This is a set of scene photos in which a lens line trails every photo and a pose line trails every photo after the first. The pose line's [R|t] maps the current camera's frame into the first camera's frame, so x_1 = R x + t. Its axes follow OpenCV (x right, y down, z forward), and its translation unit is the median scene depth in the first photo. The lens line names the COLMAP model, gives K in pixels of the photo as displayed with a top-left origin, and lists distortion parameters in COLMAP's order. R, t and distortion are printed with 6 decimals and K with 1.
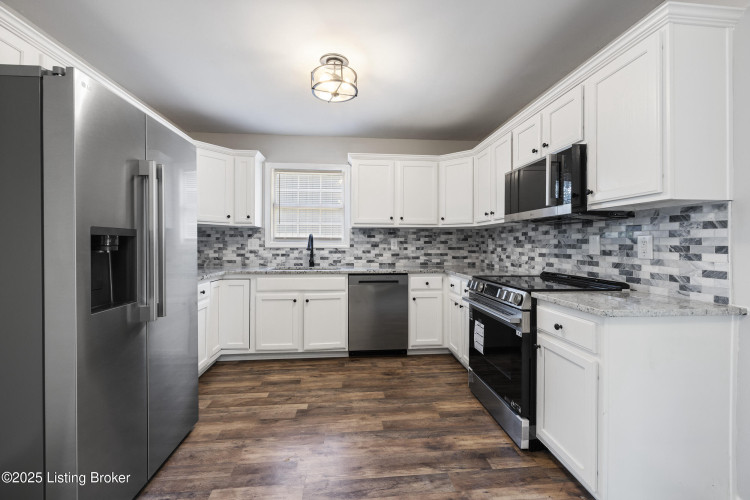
lens RADIAL K [[321.8, 0, 376.5], [0, 321.8, 246.9], [0, 0, 1]] dist [0.003554, 0.000226]
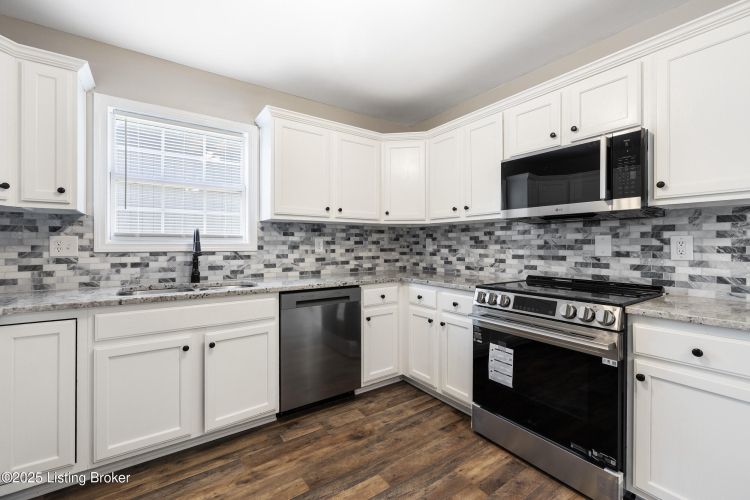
lens RADIAL K [[321.8, 0, 374.8], [0, 321.8, 246.2], [0, 0, 1]] dist [0.003554, 0.000226]
pose [[0.866775, -0.004246, 0.498682, -0.250576], [0.005799, 0.999982, -0.001565, -0.004986], [-0.498666, 0.004249, 0.866784, 0.363436]]
